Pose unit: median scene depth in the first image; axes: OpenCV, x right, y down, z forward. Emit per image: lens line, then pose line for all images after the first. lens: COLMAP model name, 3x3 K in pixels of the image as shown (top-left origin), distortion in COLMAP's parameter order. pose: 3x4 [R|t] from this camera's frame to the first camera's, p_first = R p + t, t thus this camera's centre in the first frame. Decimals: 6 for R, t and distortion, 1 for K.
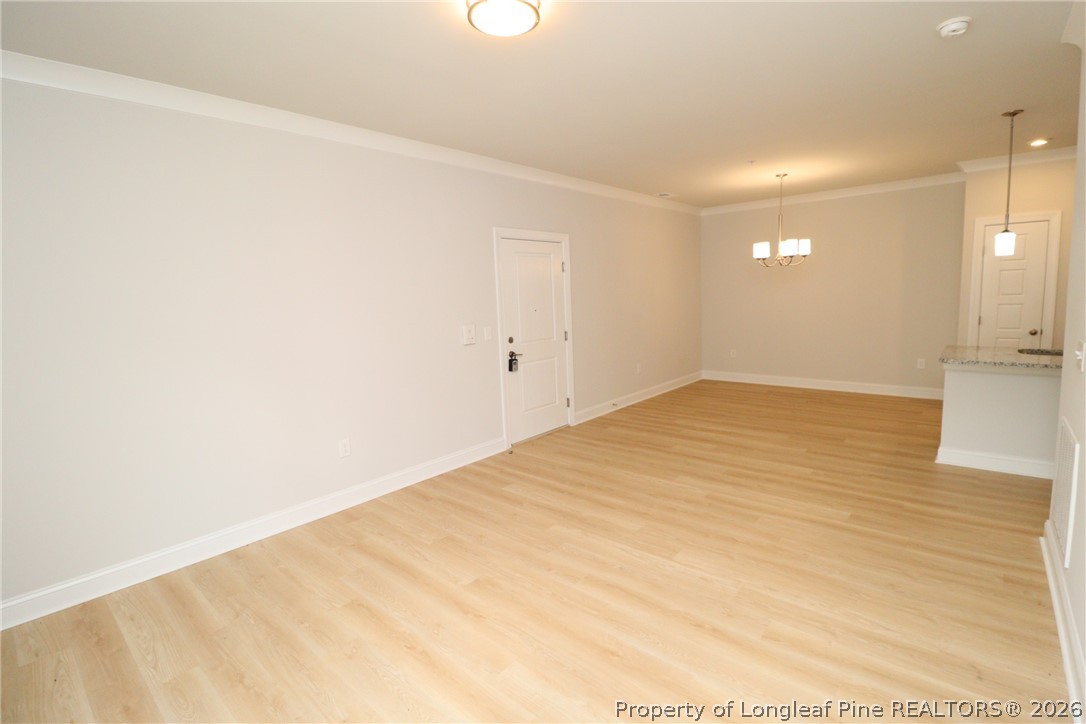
lens RADIAL K [[502.1, 0, 557.7], [0, 502.1, 353.6], [0, 0, 1]] dist [0.001446, -0.010673]
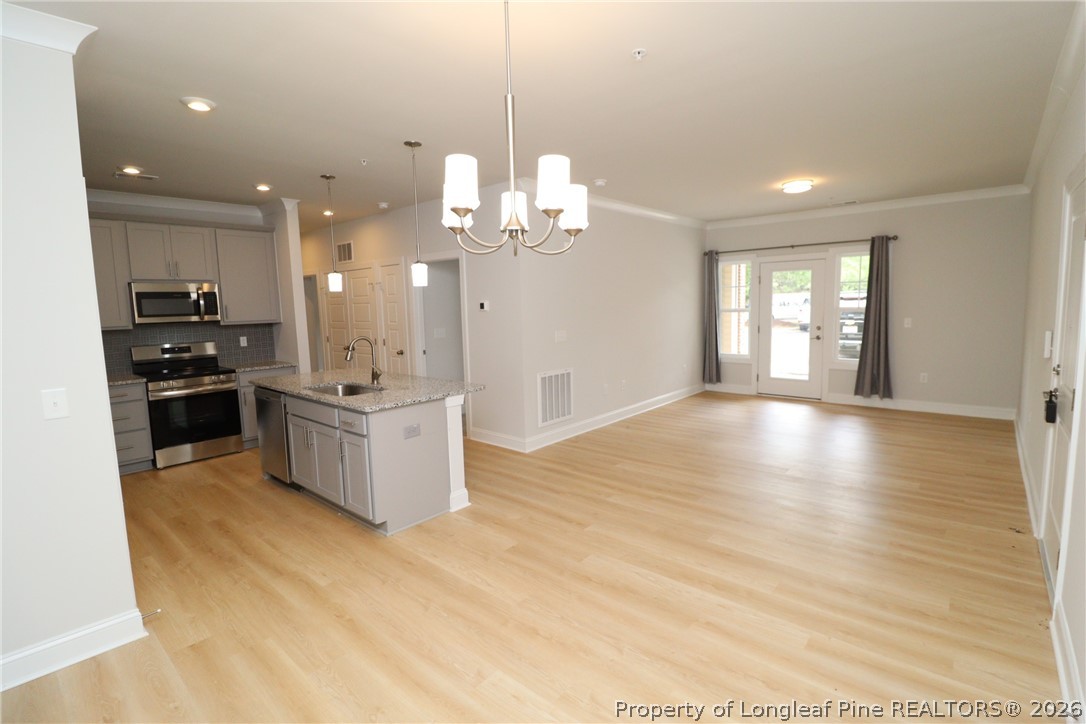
lens RADIAL K [[502.1, 0, 557.7], [0, 502.1, 353.6], [0, 0, 1]] dist [0.001446, -0.010673]
pose [[-0.998024, 0.061761, 0.011526, 0.598505], [0.062777, 0.972951, 0.222320, -0.261727], [0.002517, 0.222604, -0.974906, 1.943070]]
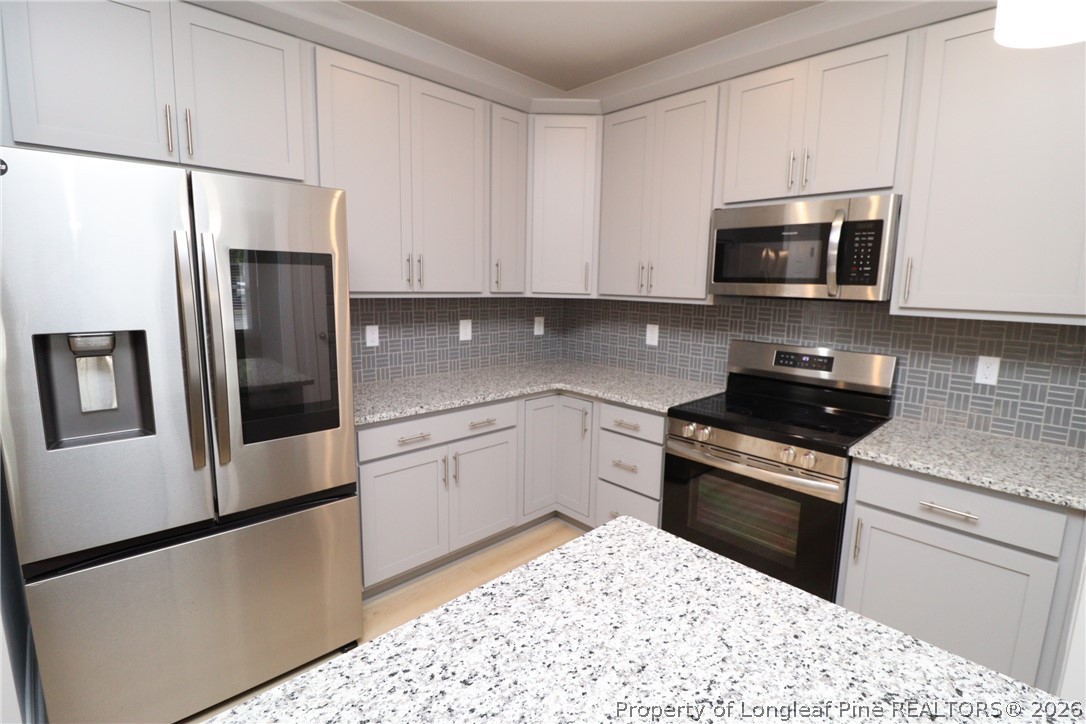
lens RADIAL K [[502.1, 0, 557.7], [0, 502.1, 353.6], [0, 0, 1]] dist [0.001446, -0.010673]
pose [[0.065440, -0.099154, 0.992918, 1.028065], [0.097164, 0.990956, 0.092554, -0.129458], [-0.993115, 0.090419, 0.074482, 0.869901]]
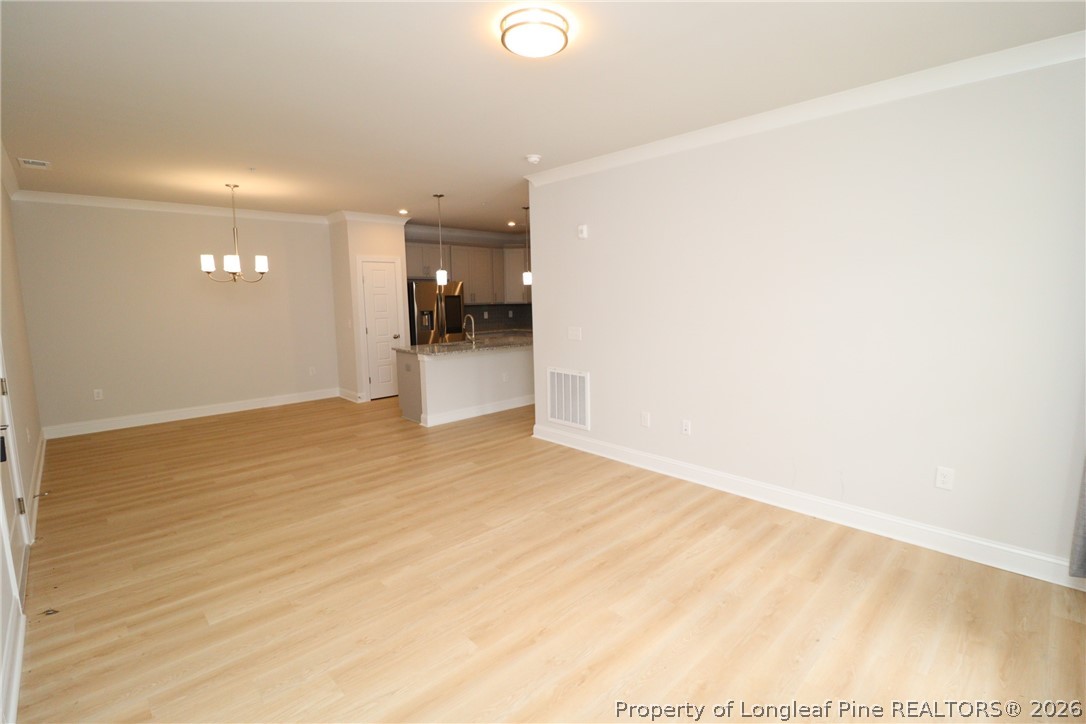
lens RADIAL K [[502.1, 0, 557.7], [0, 502.1, 353.6], [0, 0, 1]] dist [0.001446, -0.010673]
pose [[0.093128, -0.079702, 0.992459, -0.644084], [0.133294, 0.988816, 0.066901, -0.037305], [-0.986691, 0.126058, 0.102710, 0.488837]]
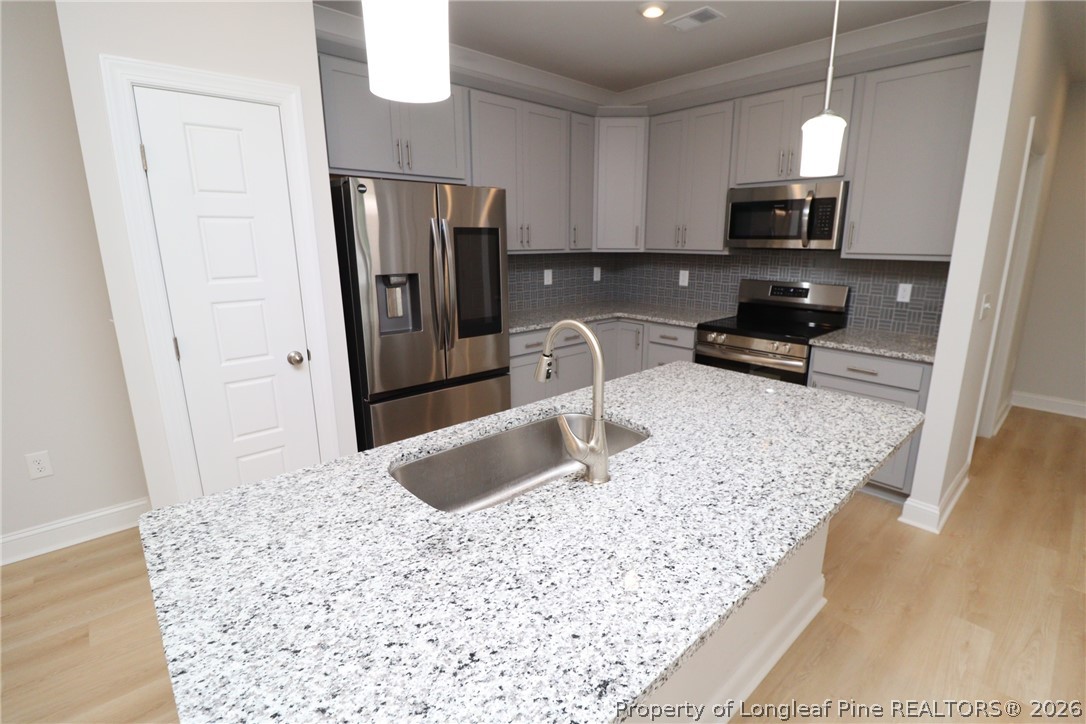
lens RADIAL K [[502.1, 0, 557.7], [0, 502.1, 353.6], [0, 0, 1]] dist [0.001446, -0.010673]
pose [[0.095992, -0.185057, 0.978028, 0.720074], [0.117074, 0.977845, 0.173531, -0.131545], [-0.988473, 0.097844, 0.115531, 0.935862]]
